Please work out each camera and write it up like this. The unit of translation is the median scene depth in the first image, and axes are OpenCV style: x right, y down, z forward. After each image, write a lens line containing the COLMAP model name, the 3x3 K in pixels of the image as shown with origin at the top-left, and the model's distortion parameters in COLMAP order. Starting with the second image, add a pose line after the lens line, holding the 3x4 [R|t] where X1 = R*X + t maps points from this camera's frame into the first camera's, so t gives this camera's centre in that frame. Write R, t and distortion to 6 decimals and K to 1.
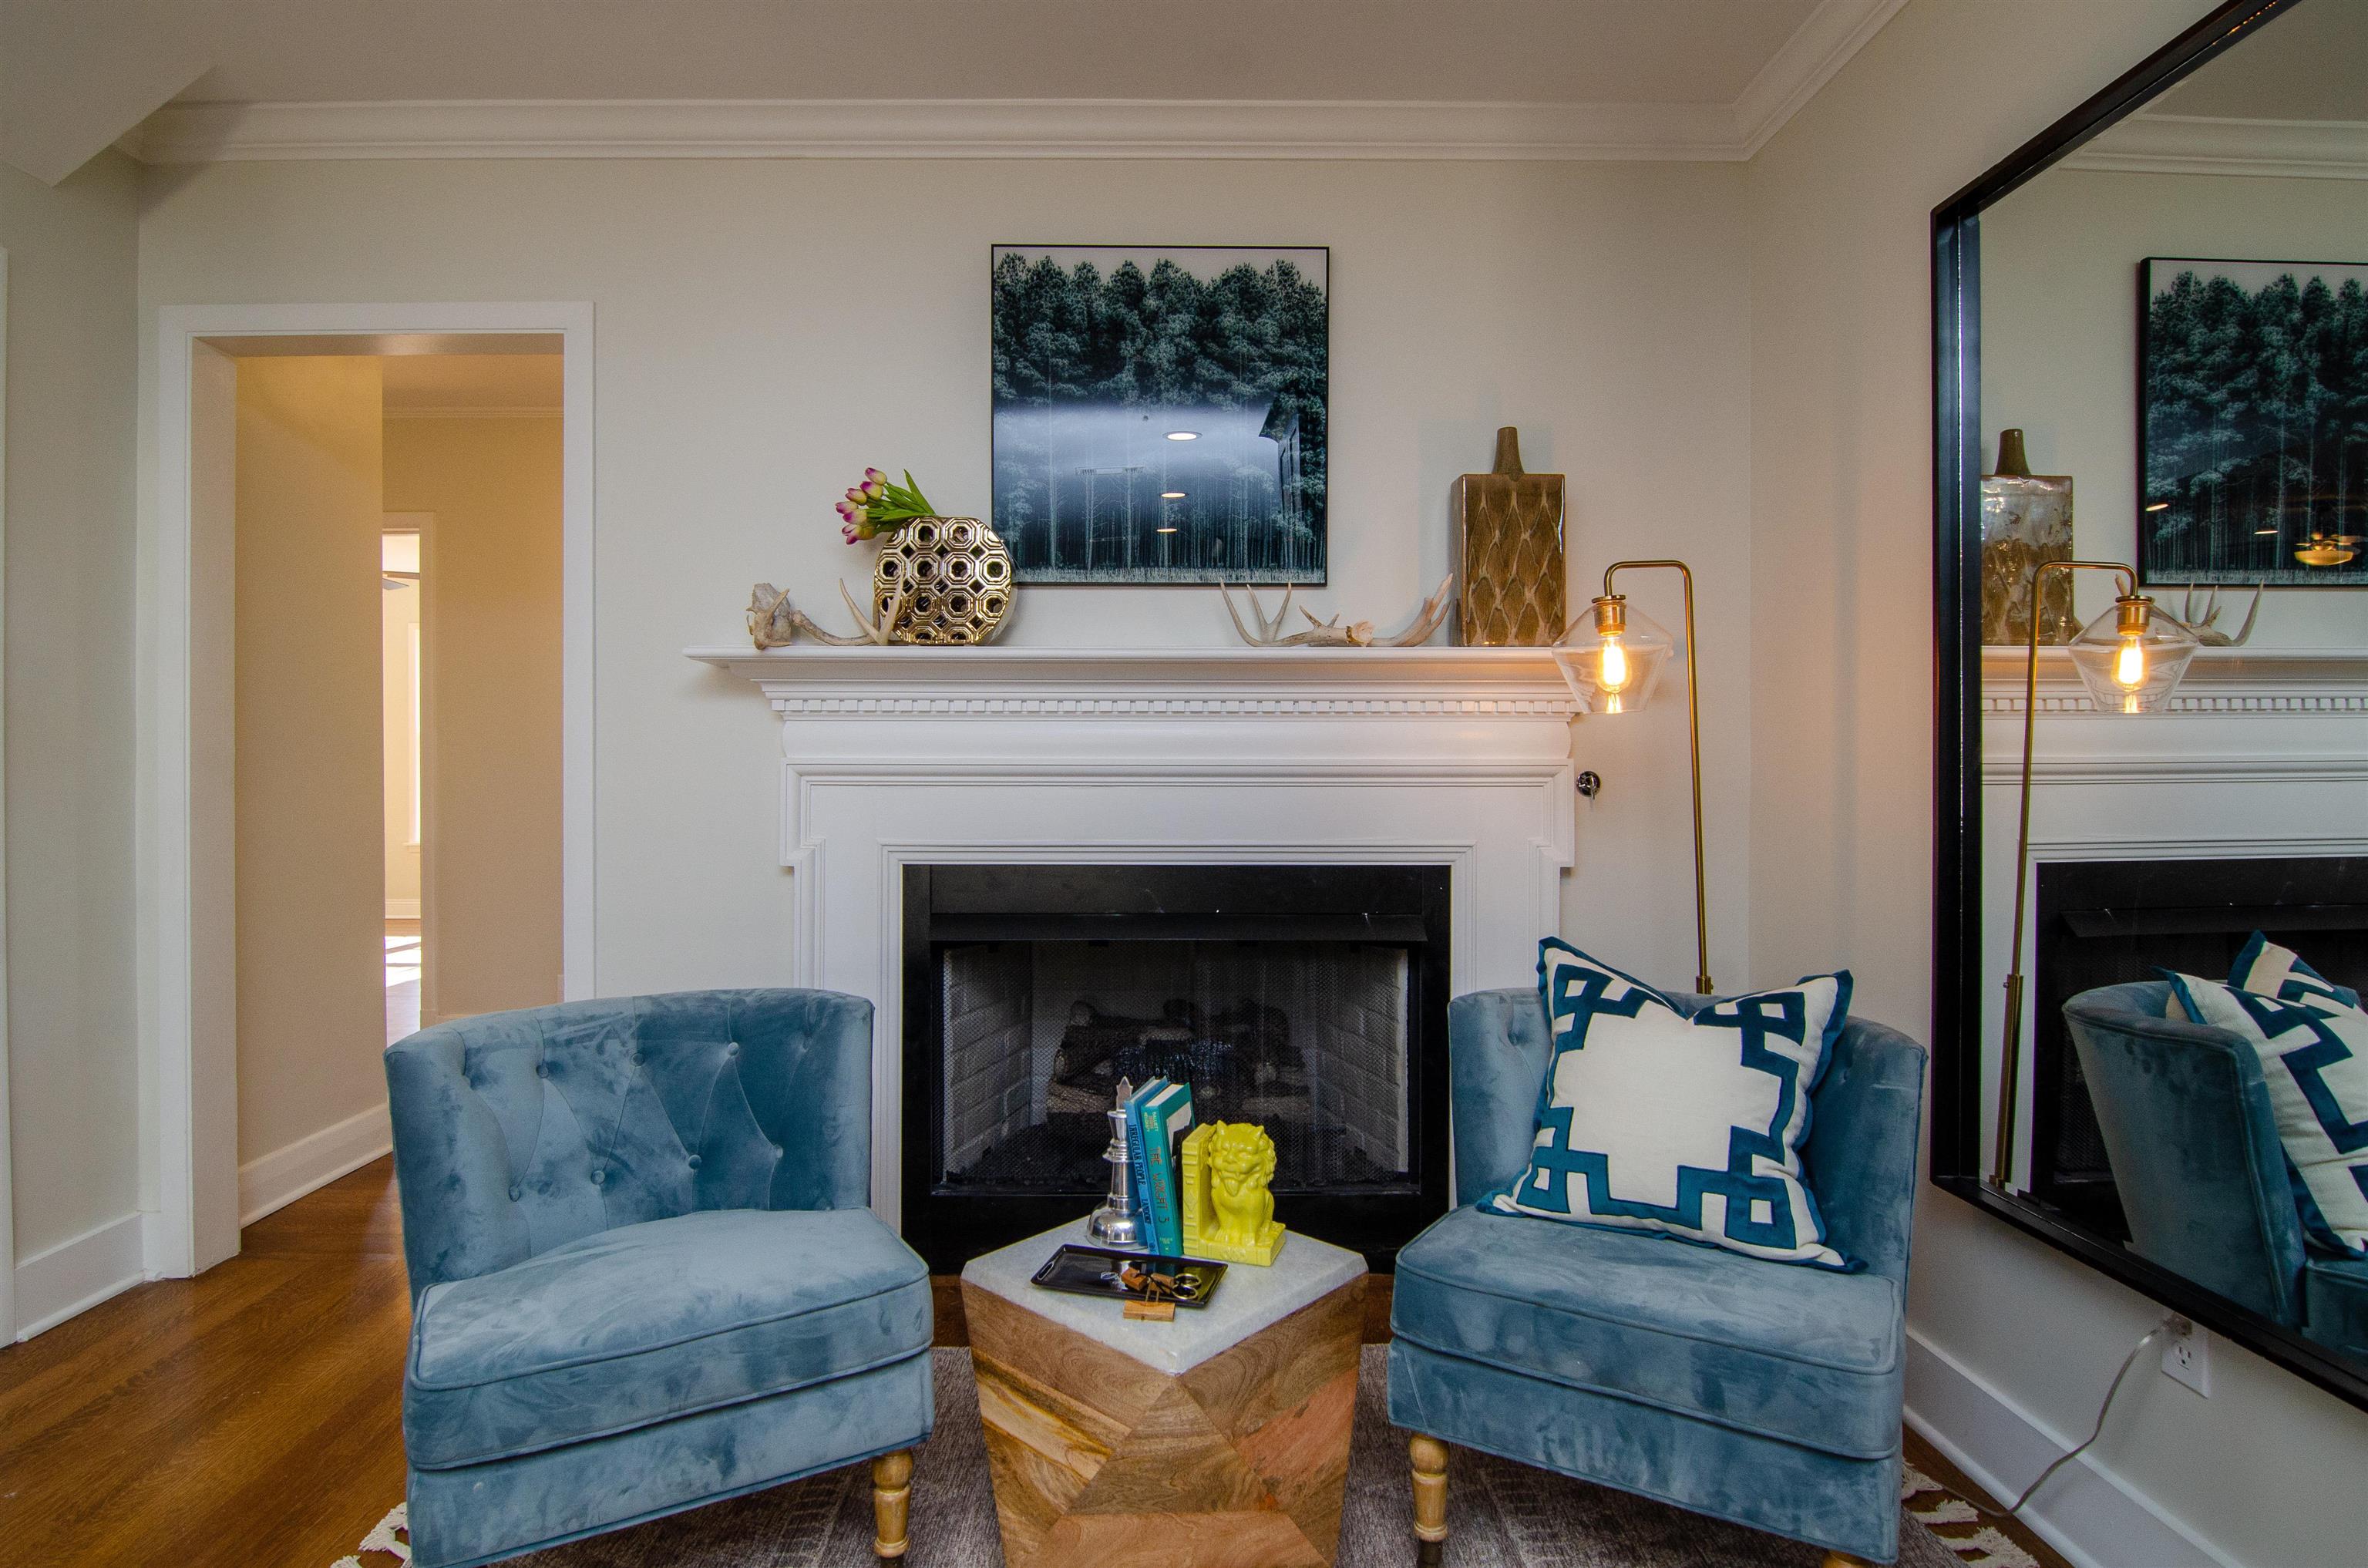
lens RADIAL K [[1218.5, 0, 1179.3], [0, 1218.5, 776.1], [0, 0, 1]] dist [-0.004496, 0.000396]
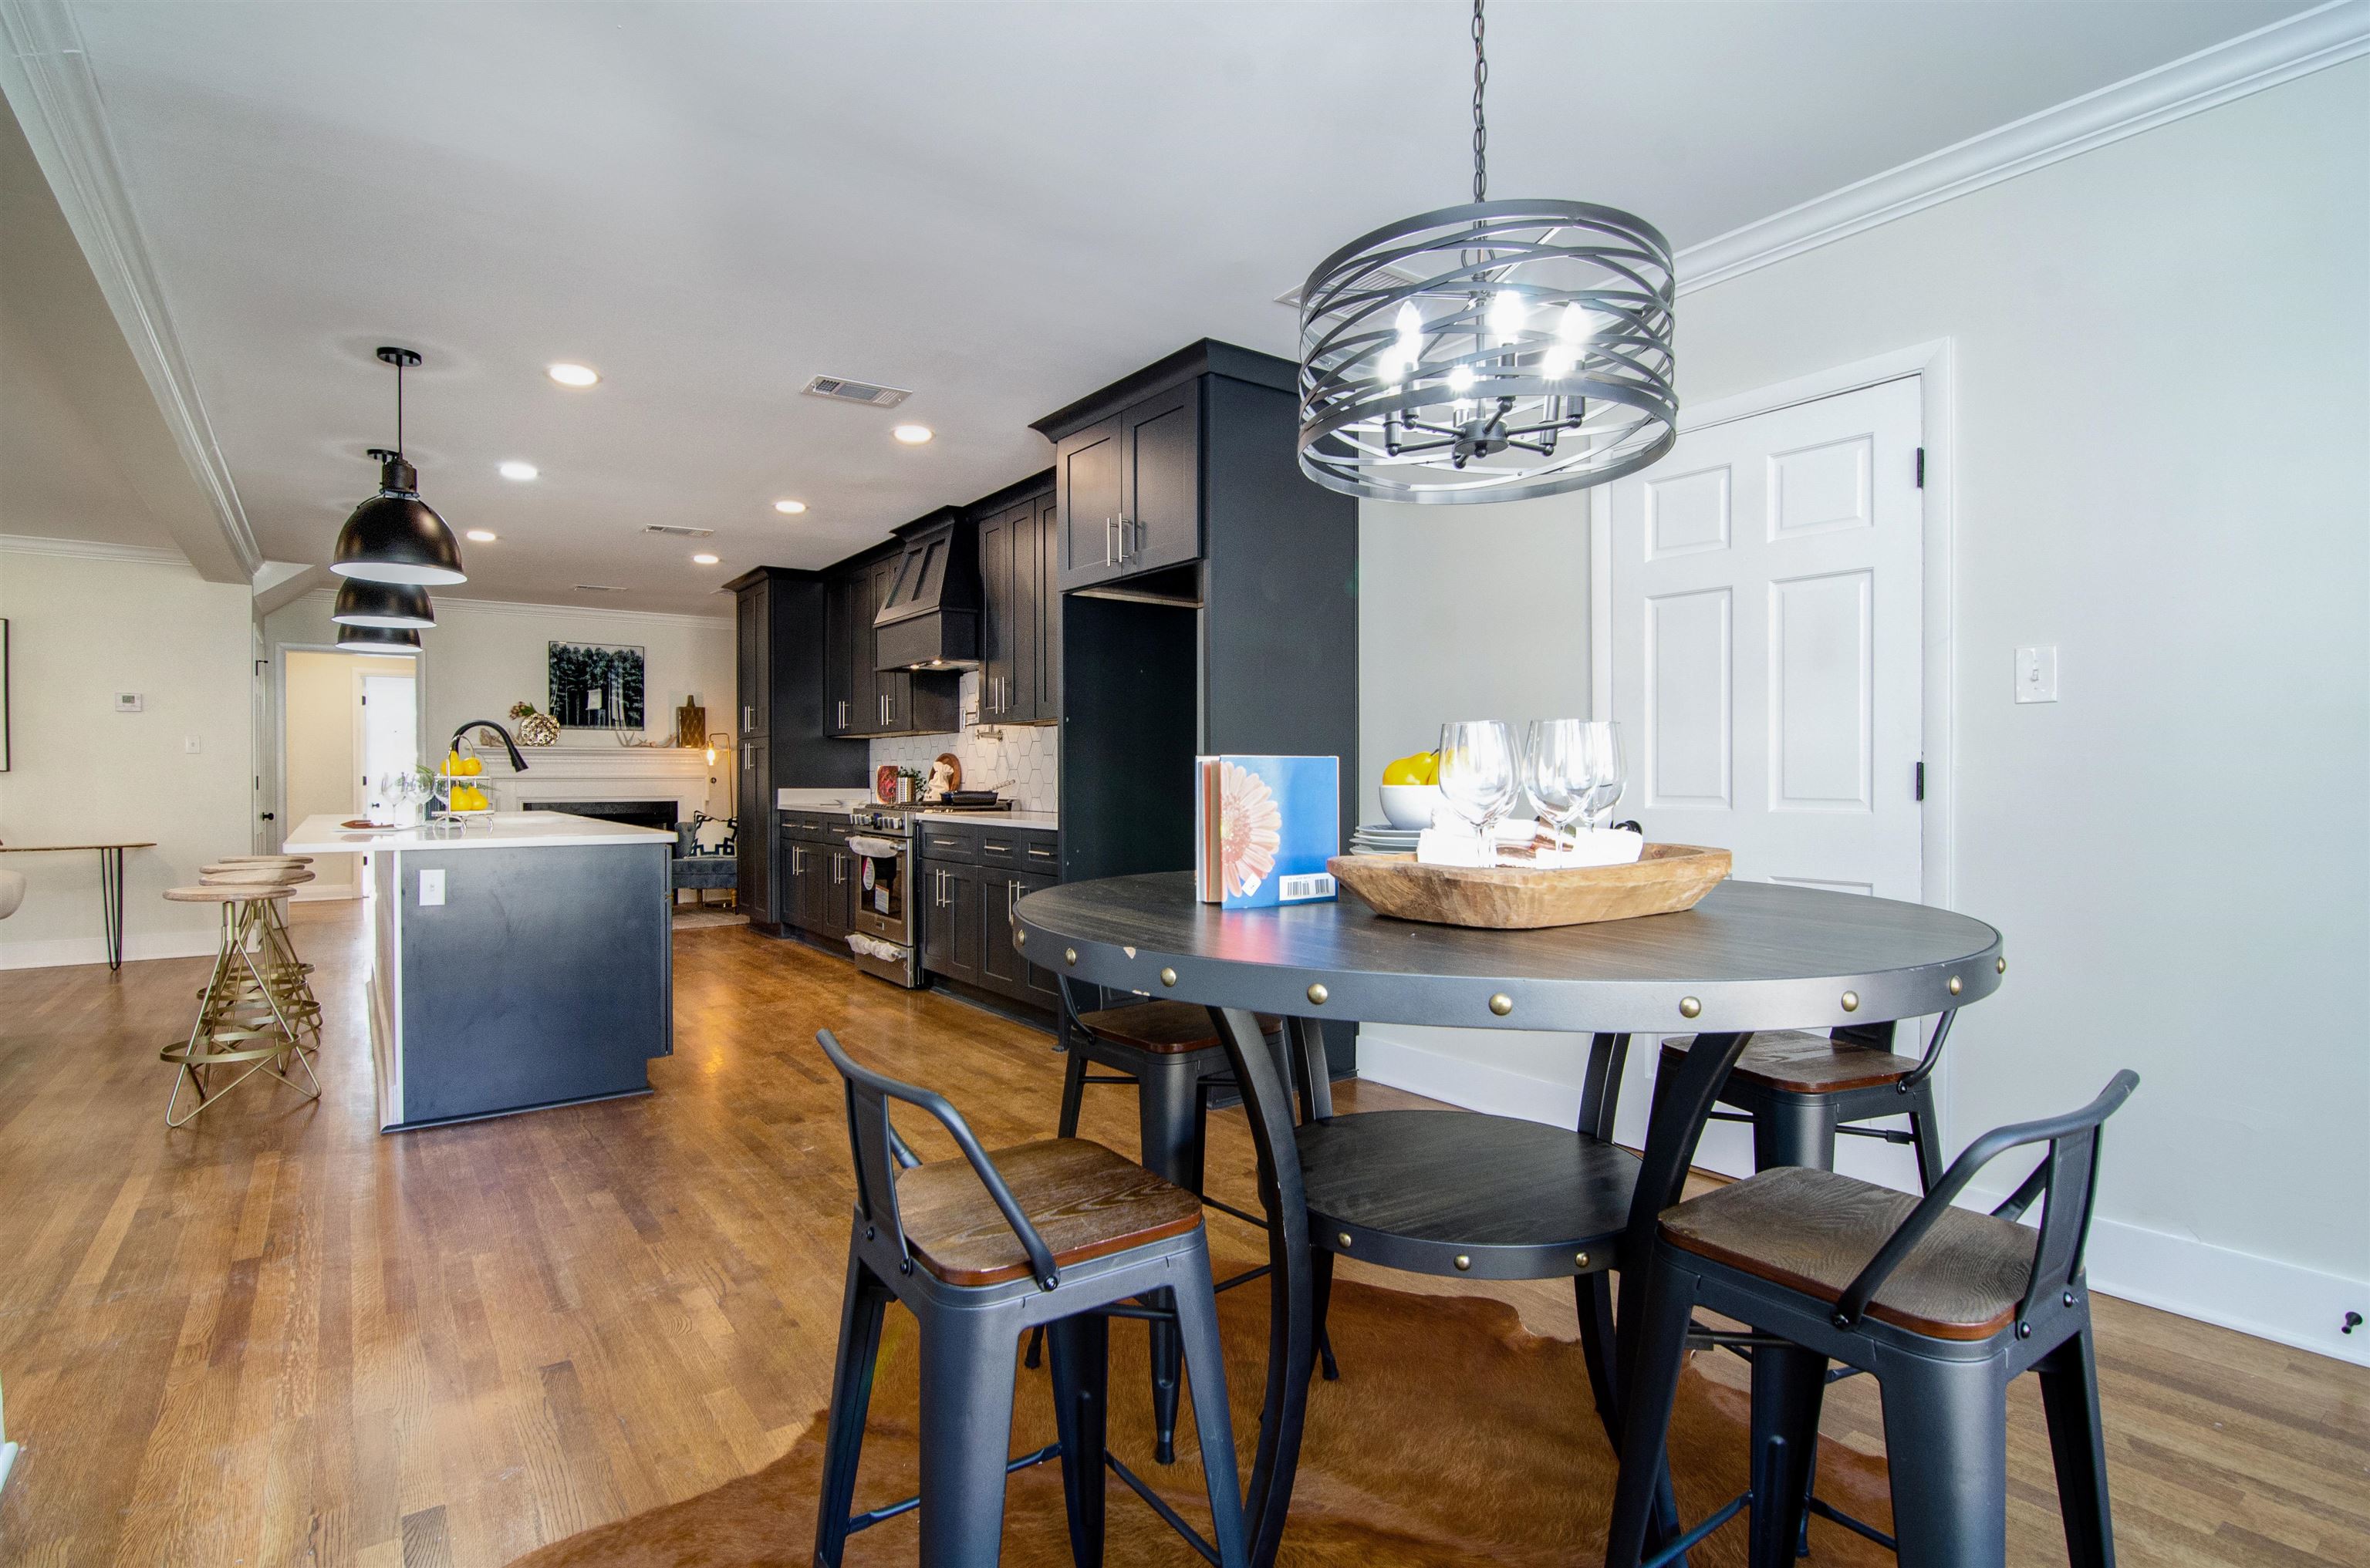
lens RADIAL K [[1165.8, 0, 1195.8], [0, 1165.8, 785.6], [0, 0, 1]] dist [-0.017909, -0.003867]
pose [[0.822539, -0.005963, 0.568678, -0.559790], [0.006114, 0.999980, 0.001641, 0.028691], [-0.568676, 0.002127, 0.822559, -3.181525]]
